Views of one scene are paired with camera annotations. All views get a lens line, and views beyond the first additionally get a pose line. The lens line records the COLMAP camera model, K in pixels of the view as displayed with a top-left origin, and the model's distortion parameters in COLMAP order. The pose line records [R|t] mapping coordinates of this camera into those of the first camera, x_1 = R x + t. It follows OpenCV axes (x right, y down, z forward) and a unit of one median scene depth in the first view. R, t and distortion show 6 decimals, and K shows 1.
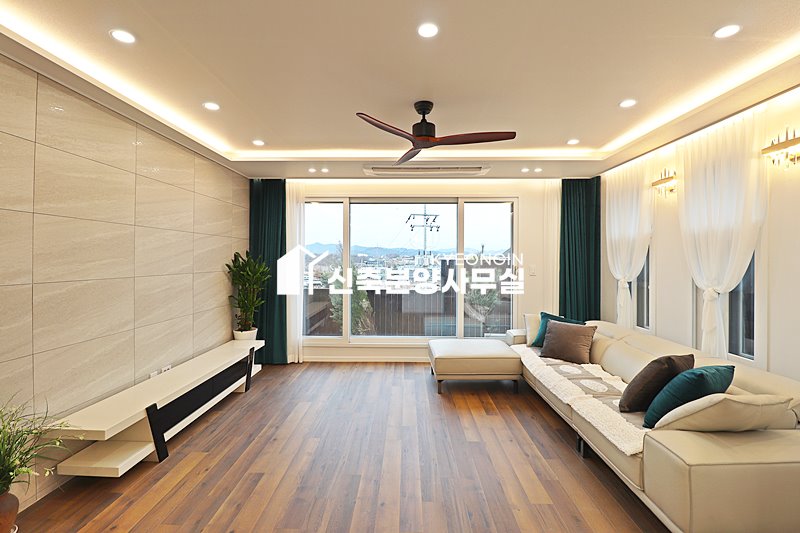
lens RADIAL K [[369.8, 0, 403.4], [0, 369.8, 256.8], [0, 0, 1]] dist [-0.005657, -0.009489]
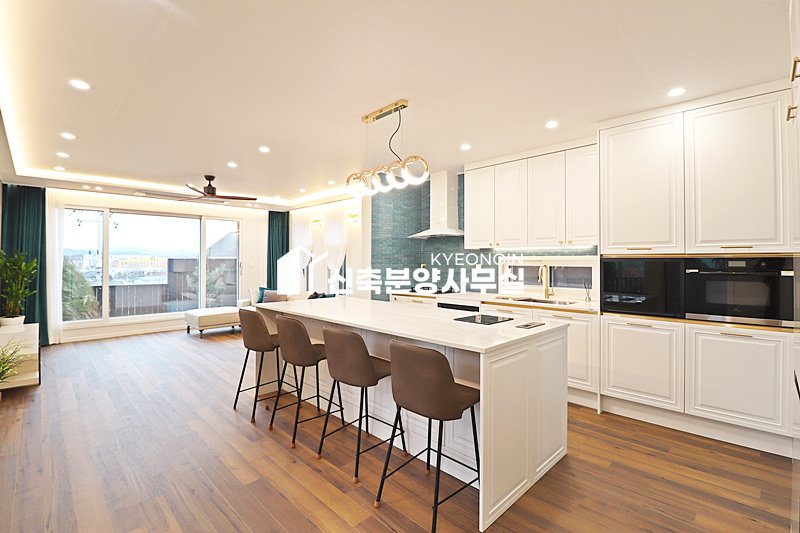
lens RADIAL K [[369.8, 0, 398.2], [0, 369.8, 259.7], [0, 0, 1]] dist [-0.005657, -0.009489]
pose [[0.697127, -0.001226, 0.716947, -0.363925], [-0.002656, 0.999987, 0.004292, 0.008234], [-0.716943, -0.004896, 0.697115, -0.601262]]
